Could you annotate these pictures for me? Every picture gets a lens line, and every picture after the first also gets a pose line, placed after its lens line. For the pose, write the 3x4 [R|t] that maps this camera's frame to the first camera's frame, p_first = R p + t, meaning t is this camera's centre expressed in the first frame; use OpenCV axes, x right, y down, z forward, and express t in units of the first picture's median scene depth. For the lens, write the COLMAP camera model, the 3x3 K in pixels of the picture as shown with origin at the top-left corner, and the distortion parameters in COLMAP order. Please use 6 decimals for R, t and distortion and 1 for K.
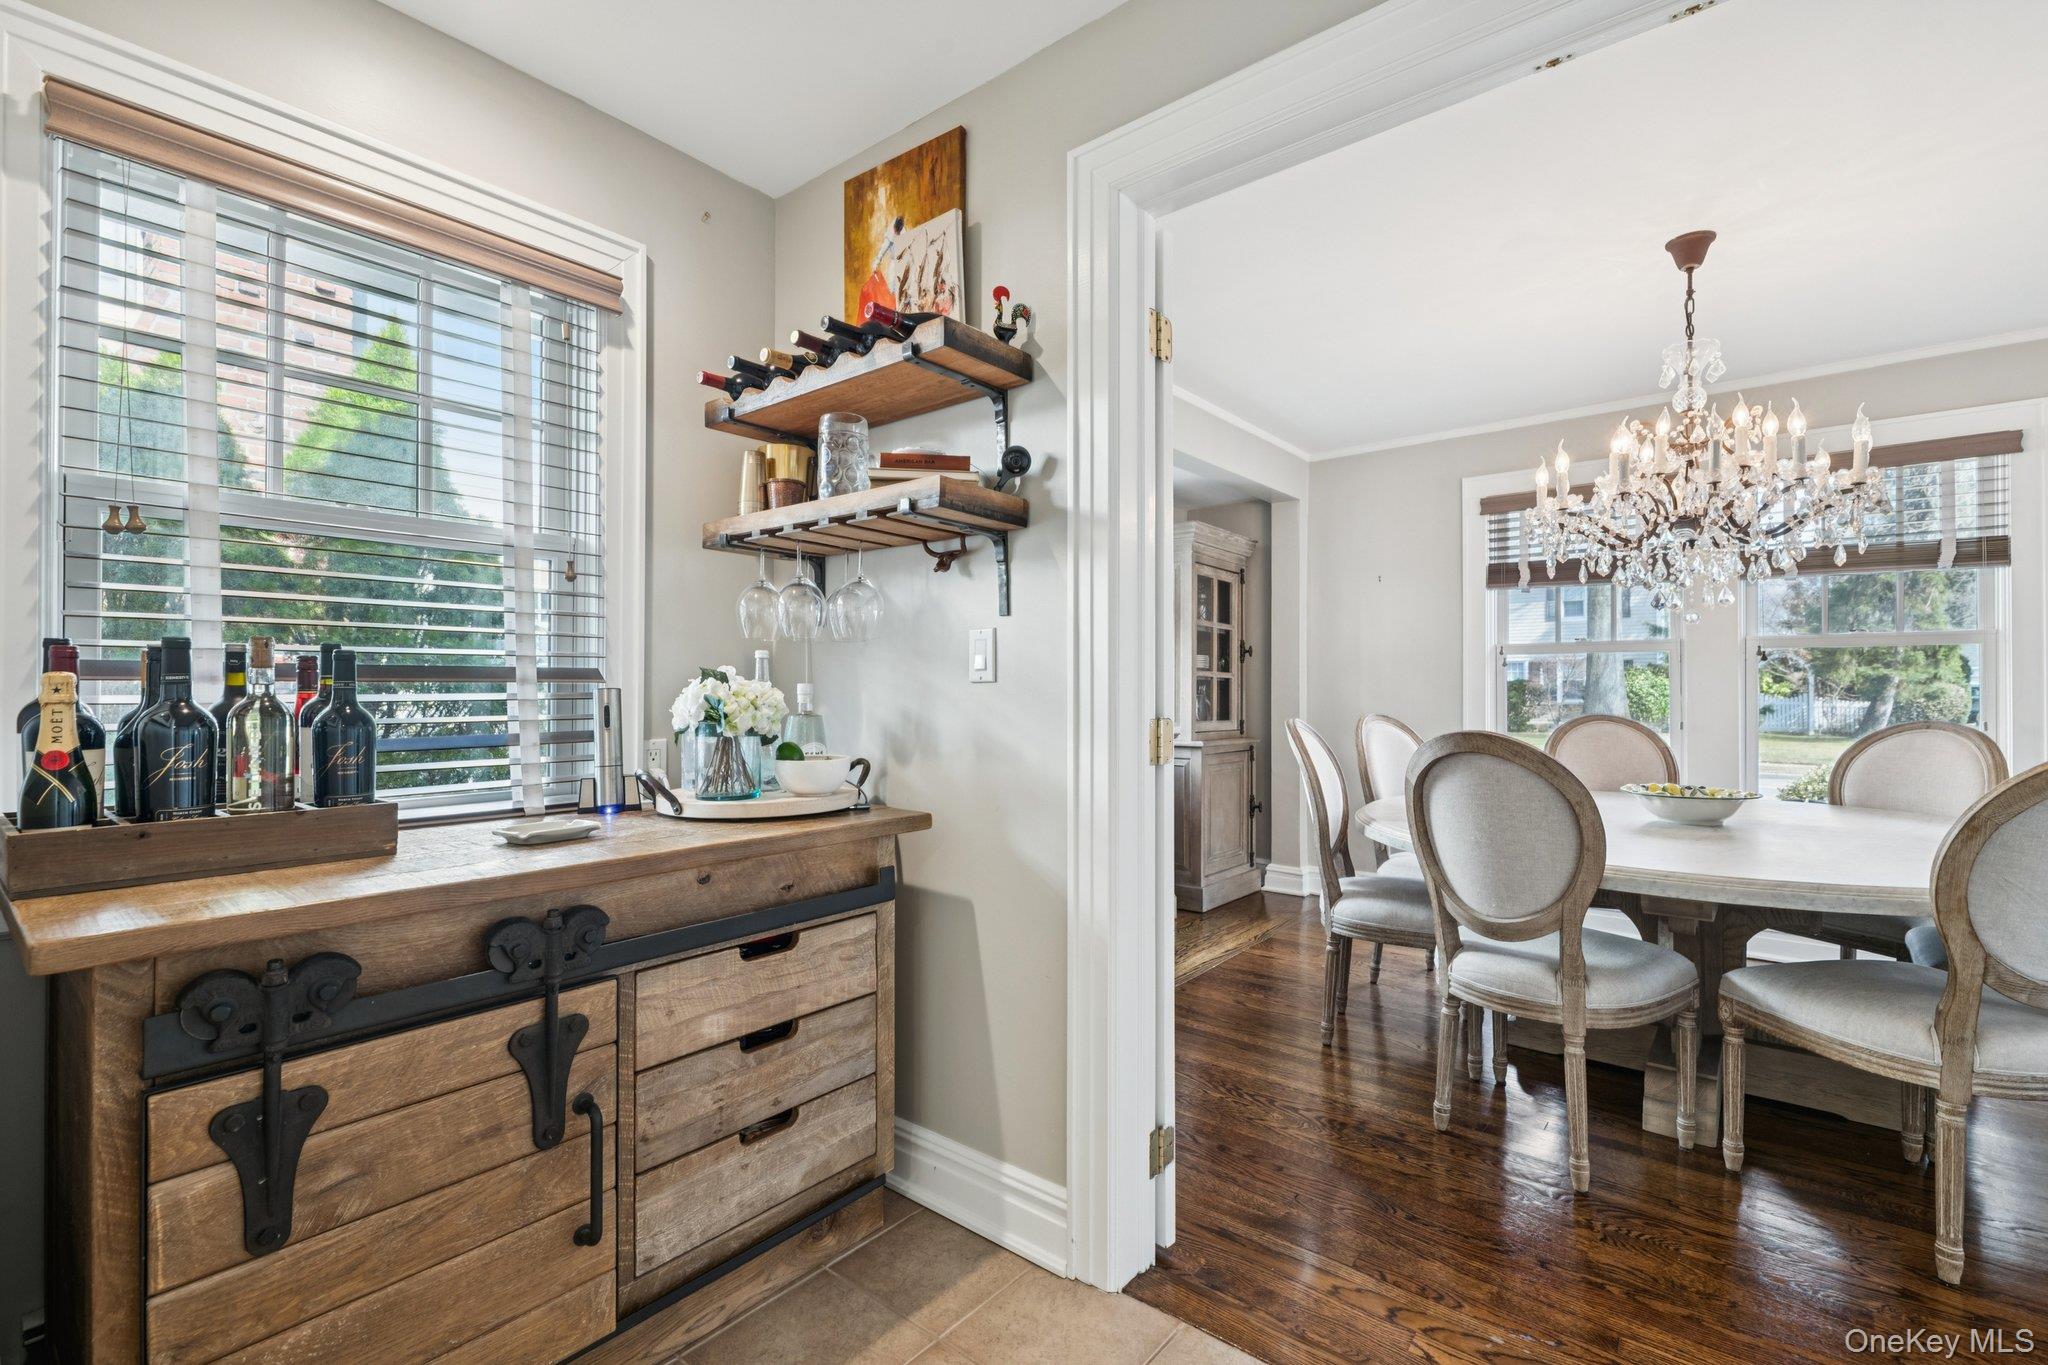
lens RADIAL K [[901.8, 0, 1024.0], [0, 901.8, 682.5], [0, 0, 1]] dist [-0.001858, -0.000554]
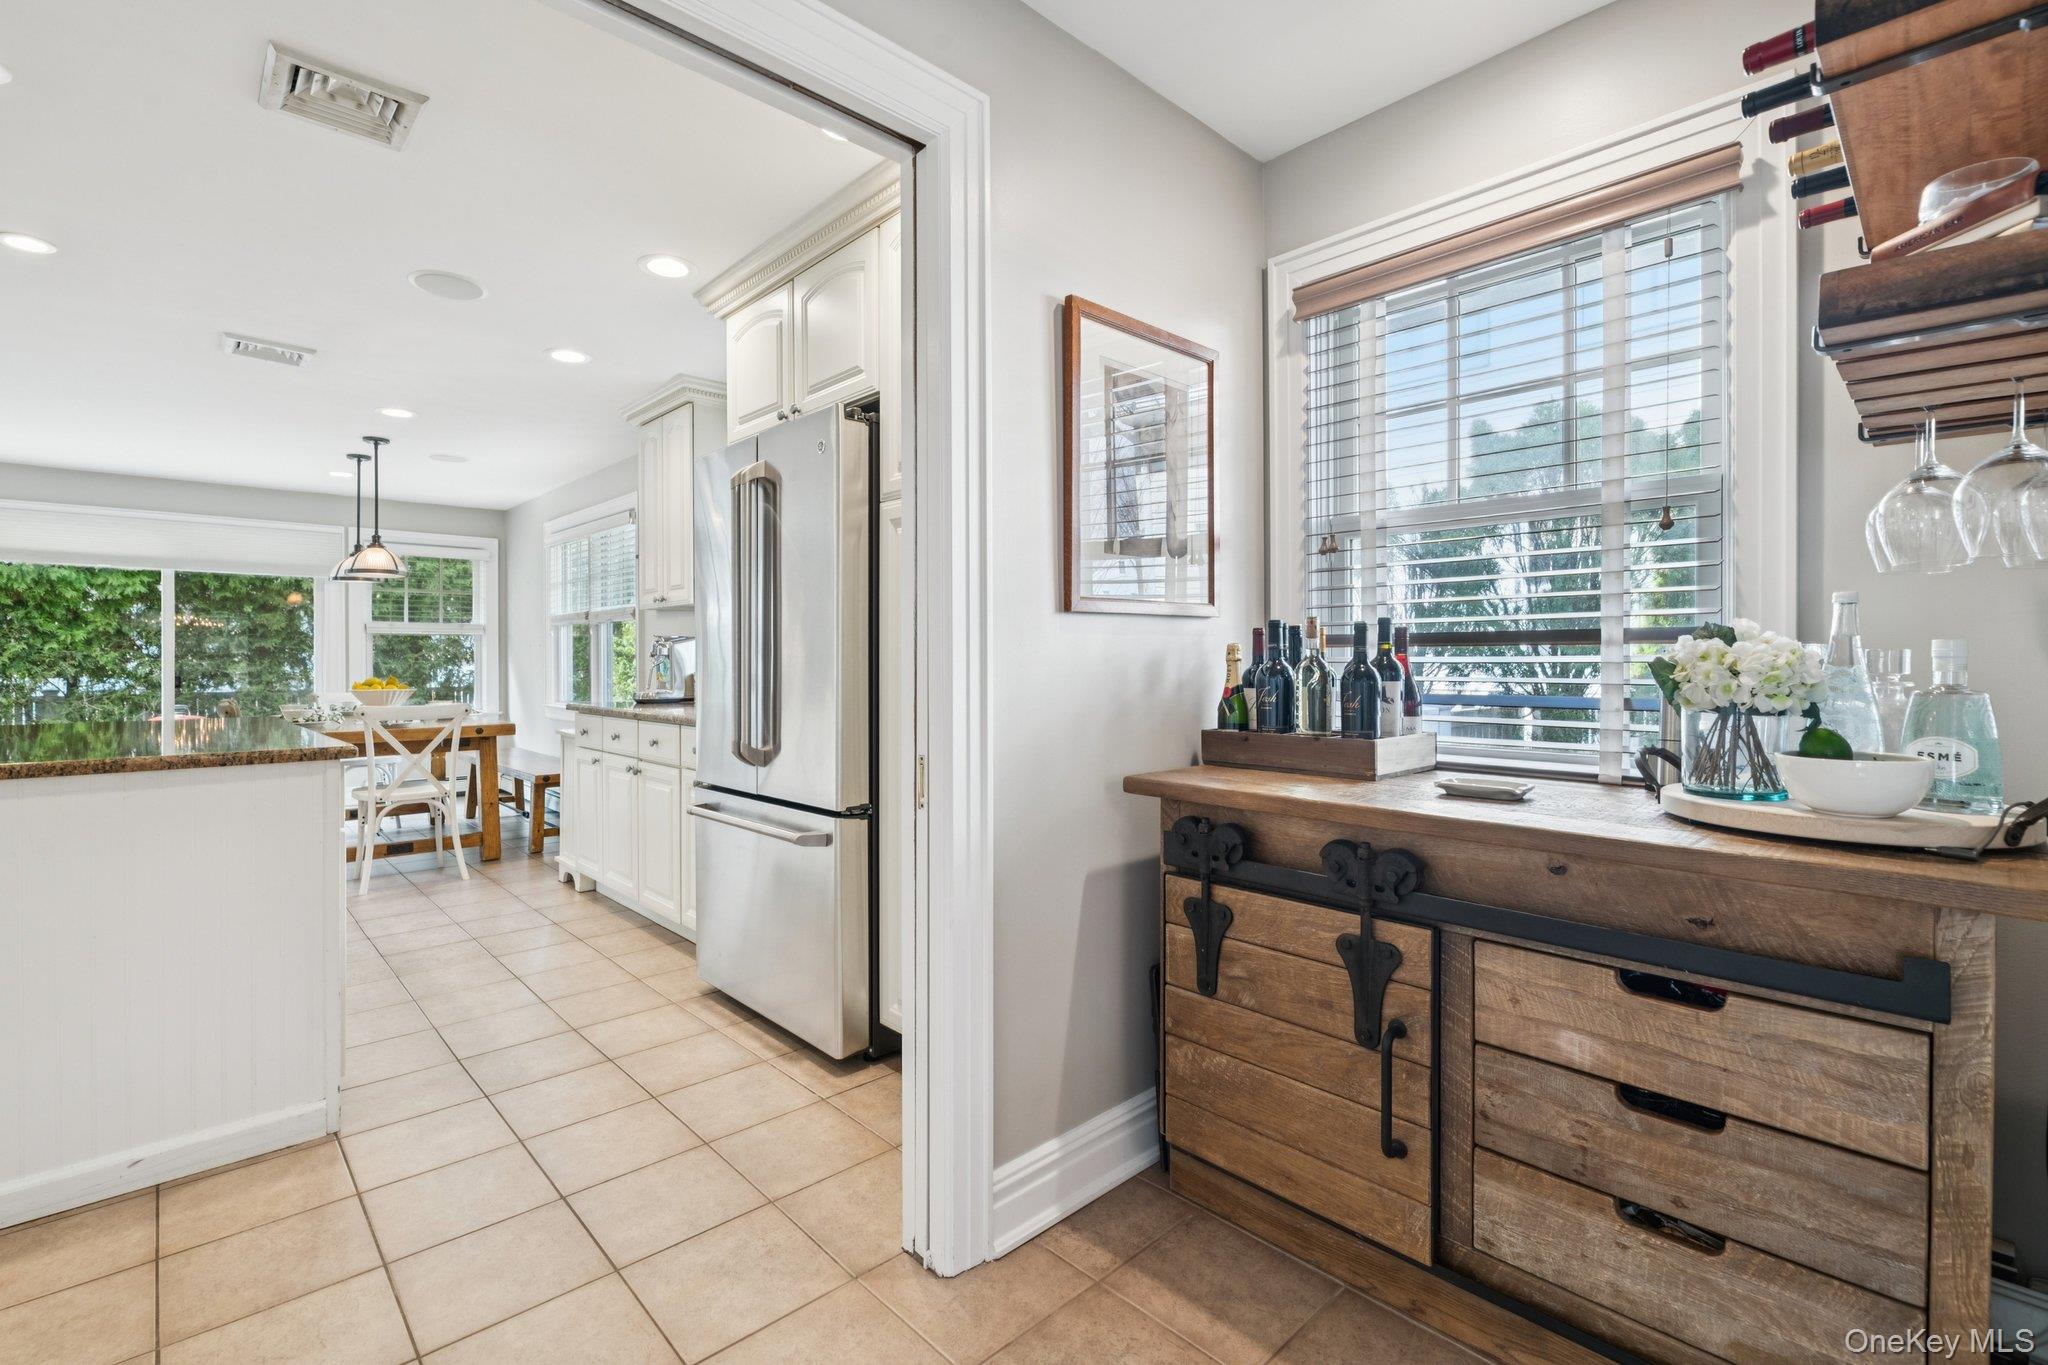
lens RADIAL K [[909.7, 0, 1021.8], [0, 909.7, 662.0], [0, 0, 1]] dist [-0.001835, -0.000329]
pose [[-0.127209, 0.004865, -0.991864, 0.484789], [0.009277, 0.999950, 0.003715, 0.009017], [0.991833, -0.008729, -0.127248, 0.504219]]
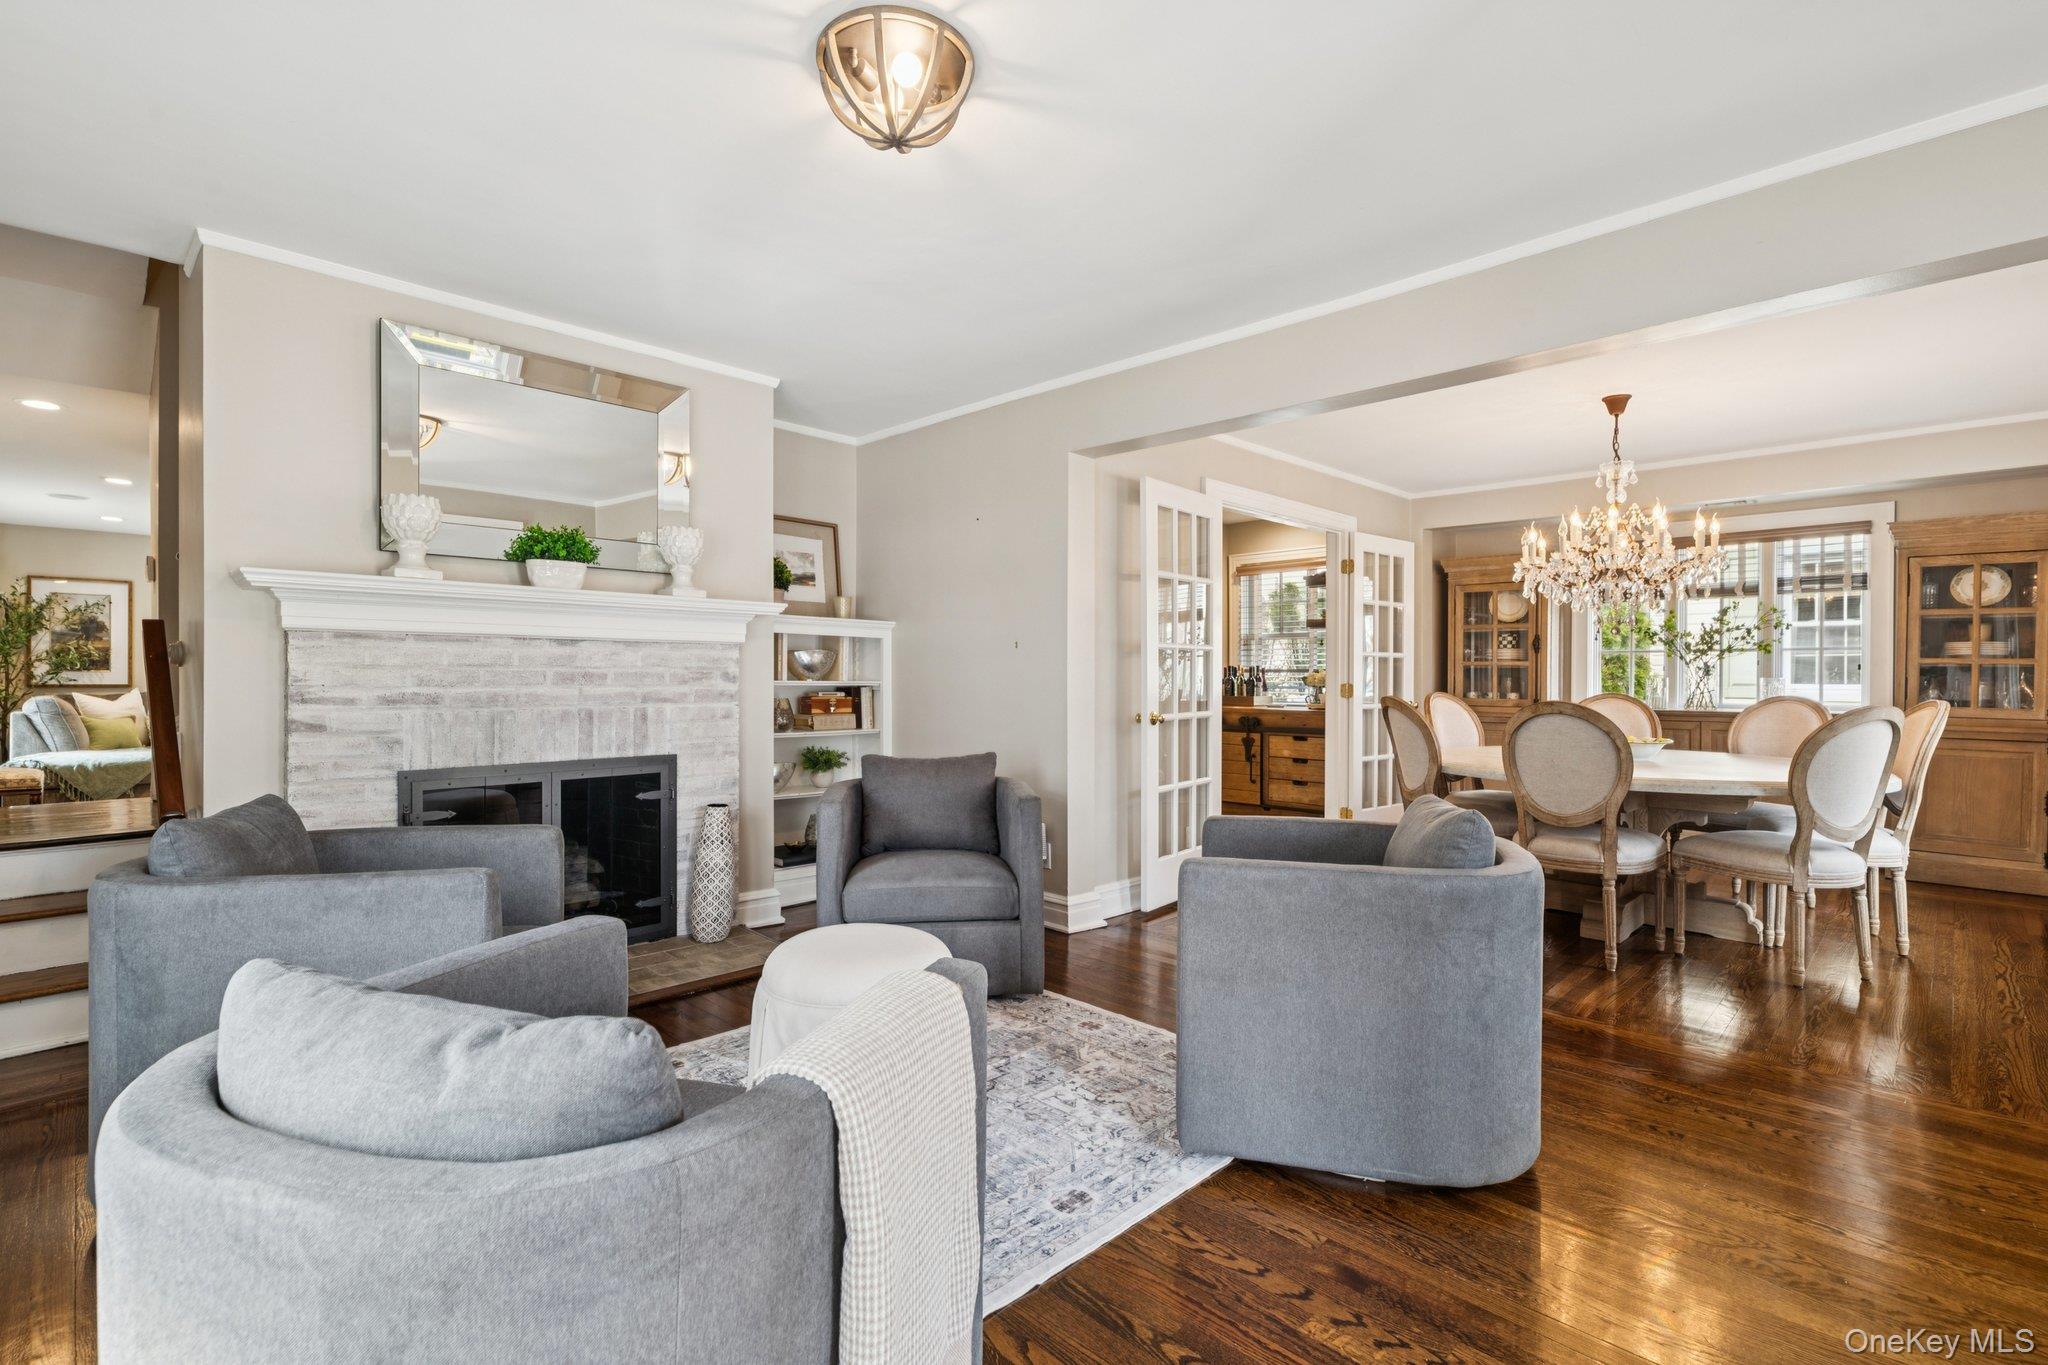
lens RADIAL K [[934.9, 0, 1024.0], [0, 934.9, 682.5], [0, 0, 1]] dist [0.001557, -0.000928]
pose [[-0.092111, 0.013111, -0.995662, 3.582058], [0.005581, 0.999904, 0.012651, -0.016961], [0.995733, -0.004392, -0.092175, 0.140519]]
